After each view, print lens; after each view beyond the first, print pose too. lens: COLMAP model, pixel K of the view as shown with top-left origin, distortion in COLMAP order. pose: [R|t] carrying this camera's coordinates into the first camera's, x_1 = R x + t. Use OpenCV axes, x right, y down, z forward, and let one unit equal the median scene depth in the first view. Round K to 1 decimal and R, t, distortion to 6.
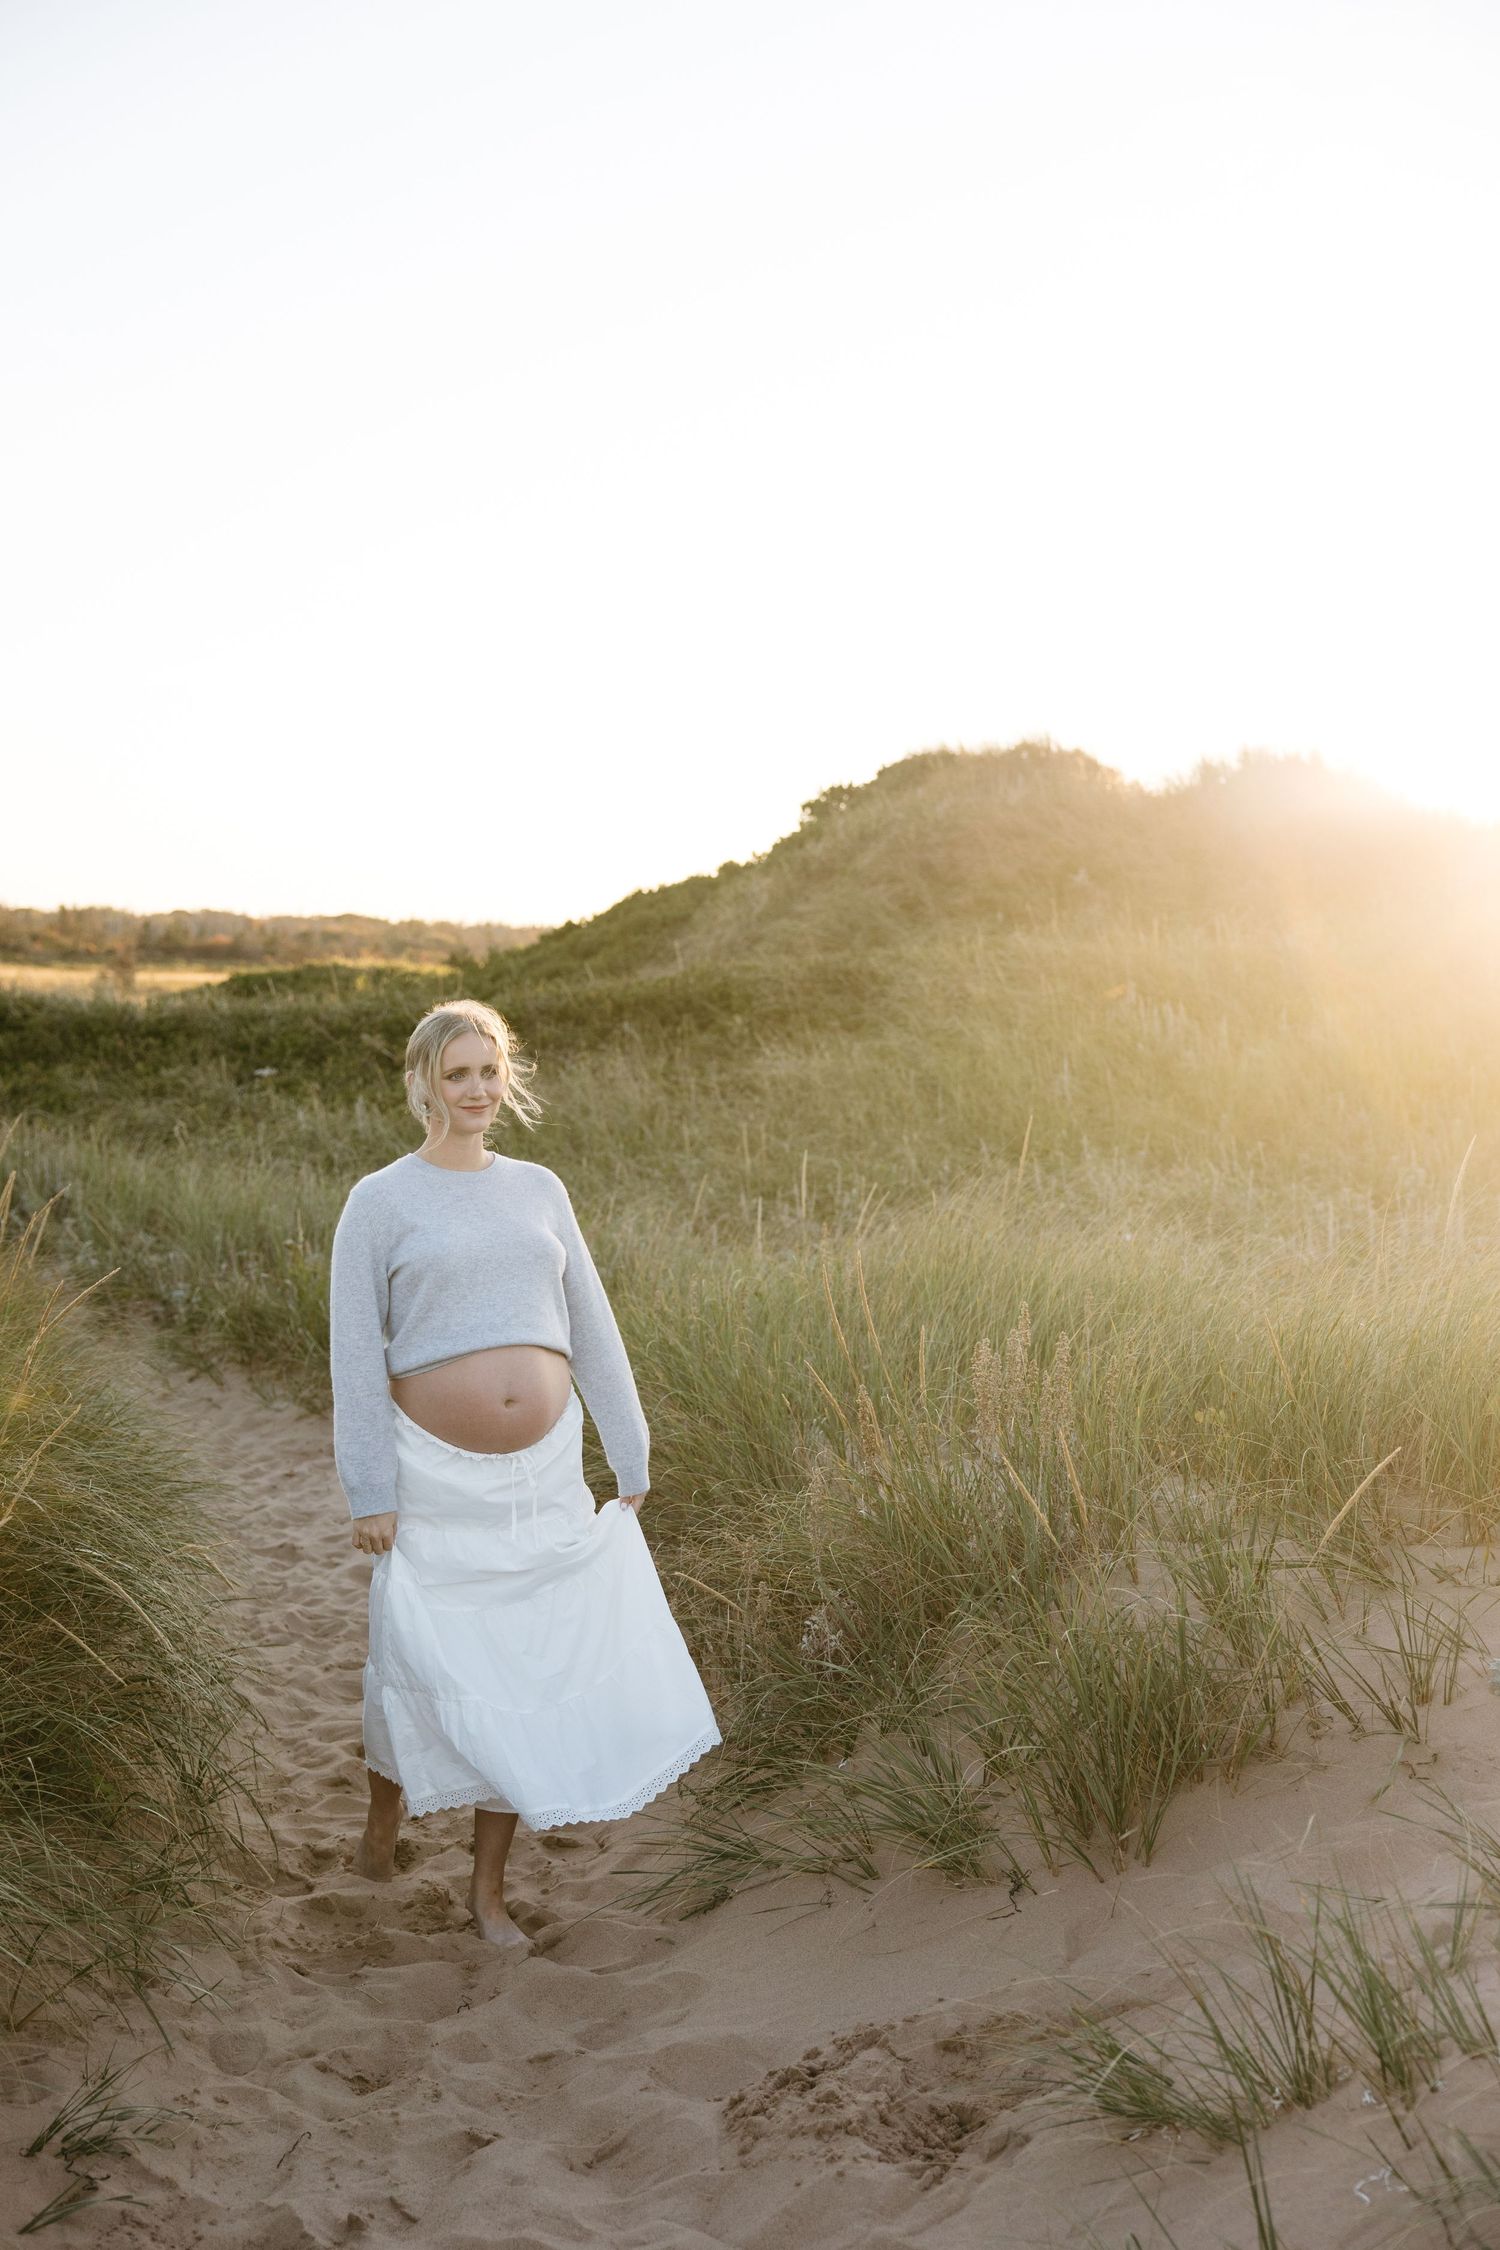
lens RADIAL K [[2910.2, 0, 751.8], [0, 2910.2, 1120.4], [0, 0, 1]] dist [0.028778, 0.000000]
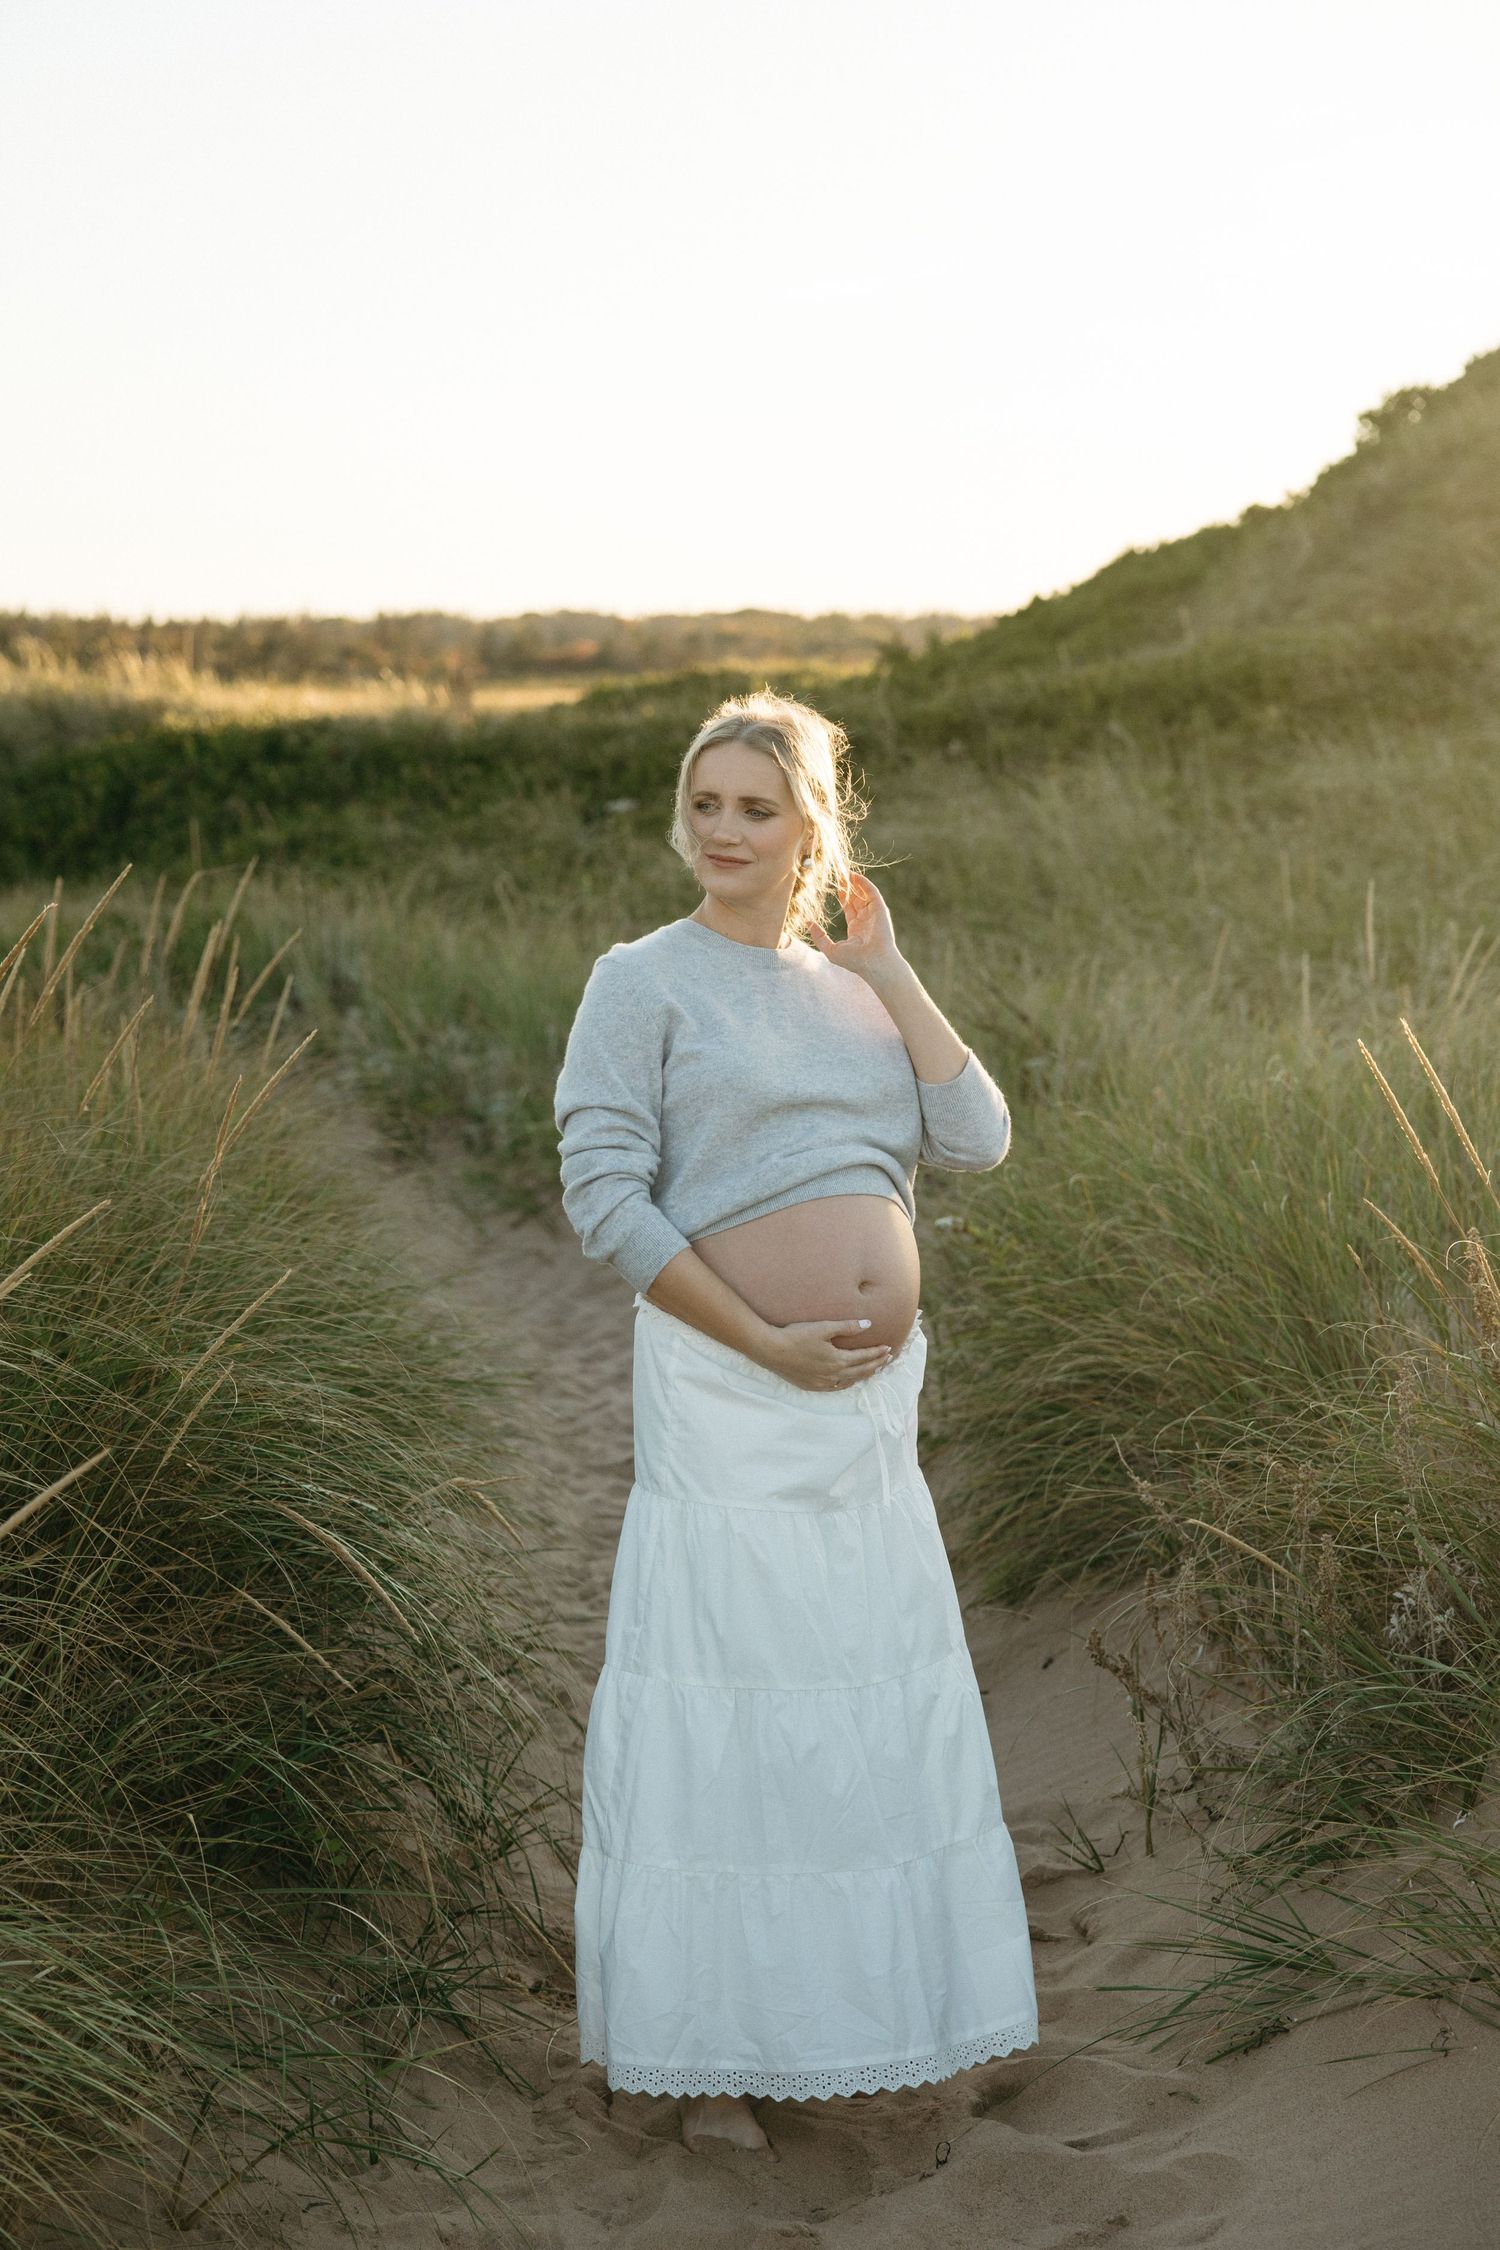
lens RADIAL K [[3788.4, 0, 709.7], [0, 3788.4, 1094.9], [0, 0, 1]] dist [0.017807, 0.000000]
pose [[0.988019, -0.018716, -0.153192, -0.000361], [0.027362, 0.998137, 0.054529, 0.005747], [0.151886, -0.058067, 0.986691, 0.072420]]
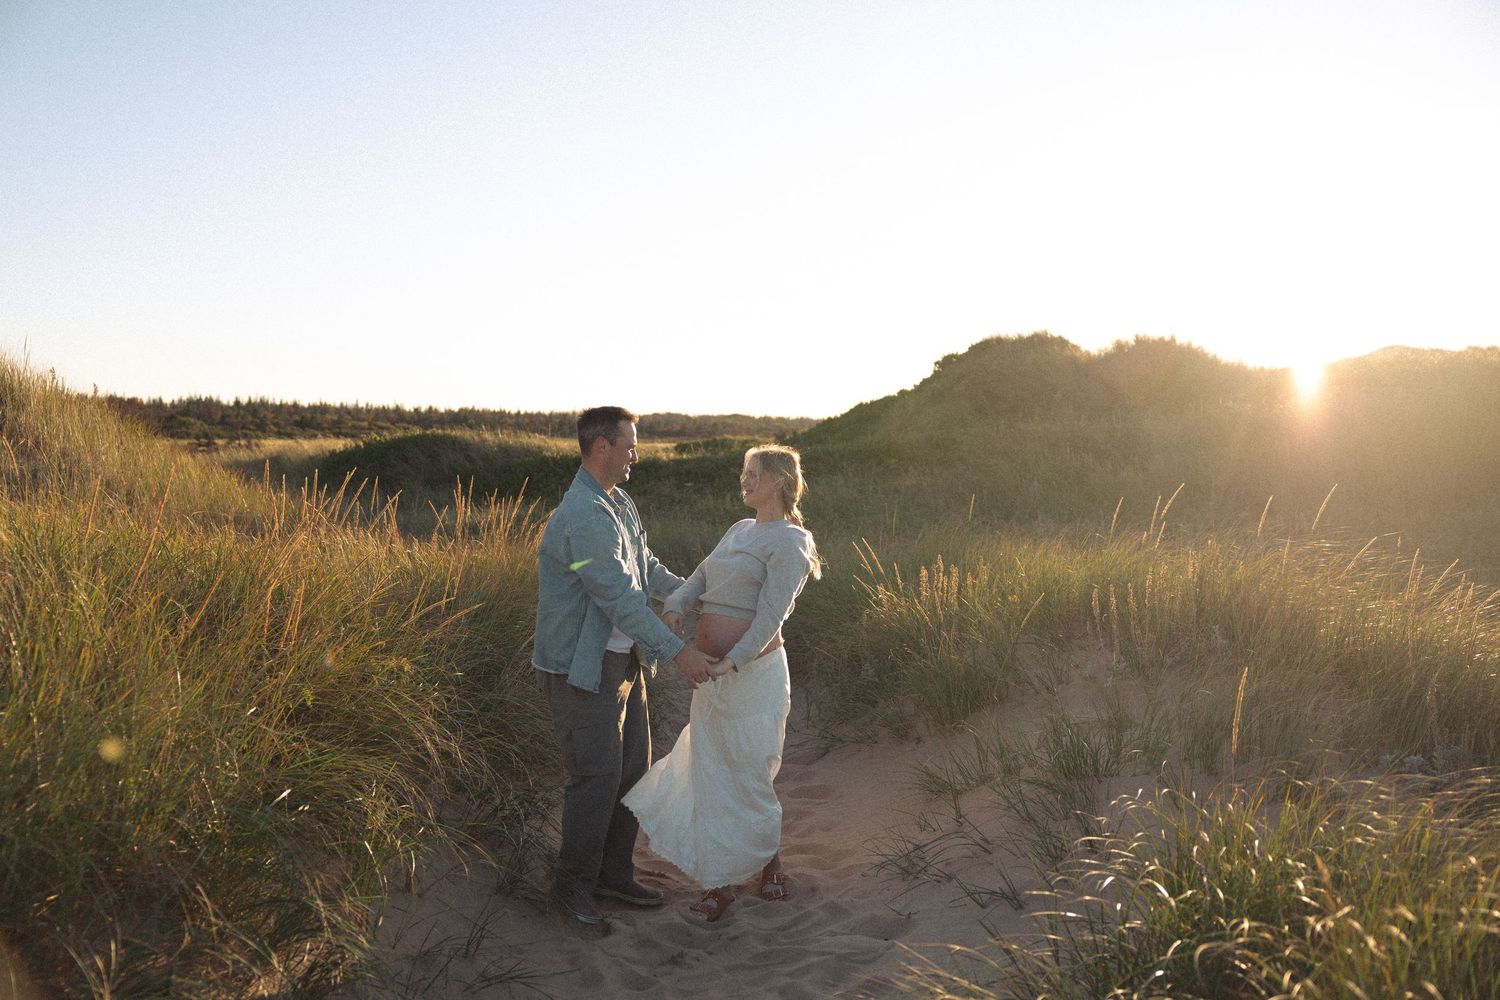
lens RADIAL K [[1479.9, 0, 747.0], [0, 1479.9, 508.0], [0, 0, 1]] dist [-0.018226, 0.000000]
pose [[0.991041, -0.002192, -0.133541, 0.045429], [0.001436, 0.999982, -0.005759, 0.011365], [0.133552, 0.005516, 0.991027, -0.205074]]
